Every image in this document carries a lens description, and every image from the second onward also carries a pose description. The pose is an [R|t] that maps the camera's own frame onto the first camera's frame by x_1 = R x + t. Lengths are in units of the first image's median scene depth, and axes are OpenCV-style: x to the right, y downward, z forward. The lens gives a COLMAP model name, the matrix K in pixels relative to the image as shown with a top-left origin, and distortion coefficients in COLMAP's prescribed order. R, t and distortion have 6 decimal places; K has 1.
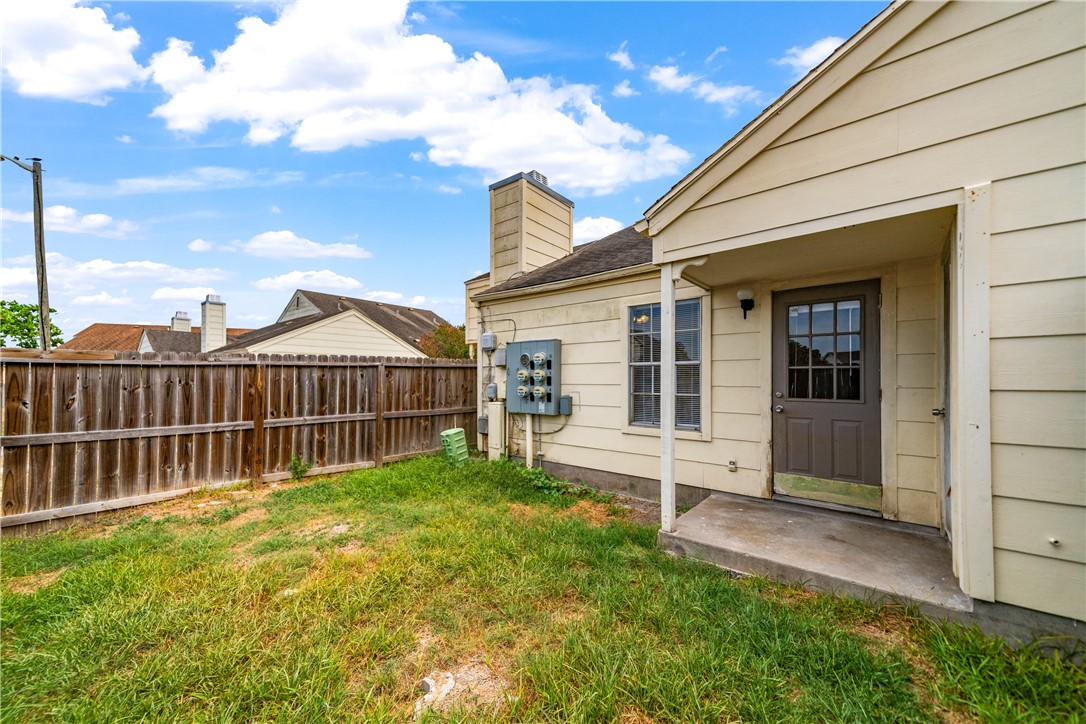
lens RADIAL K [[413.5, 0, 543.5], [0, 413.5, 369.2], [0, 0, 1]] dist [0.000290, -0.000127]
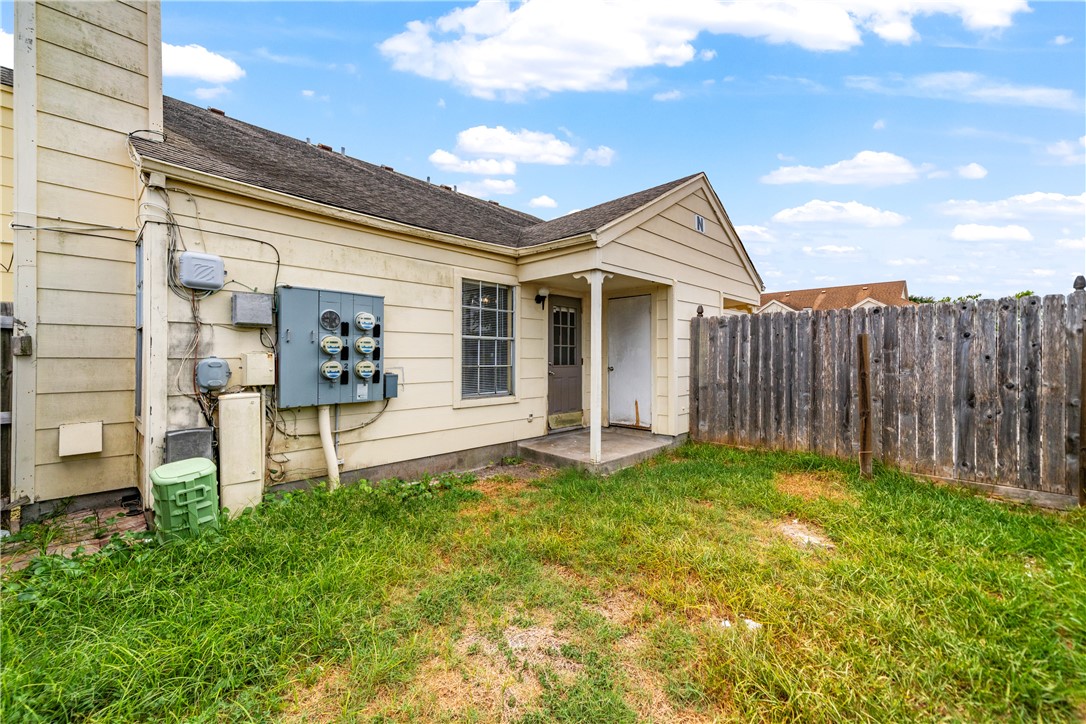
lens RADIAL K [[434.0, 0, 544.7], [0, 434.0, 355.7], [0, 0, 1]] dist [-0.000412, -0.000241]
pose [[0.064889, -0.001842, 0.997891, -0.722405], [-0.029820, 0.999548, 0.003784, 0.020407], [-0.997447, -0.030003, 0.064804, 0.666543]]
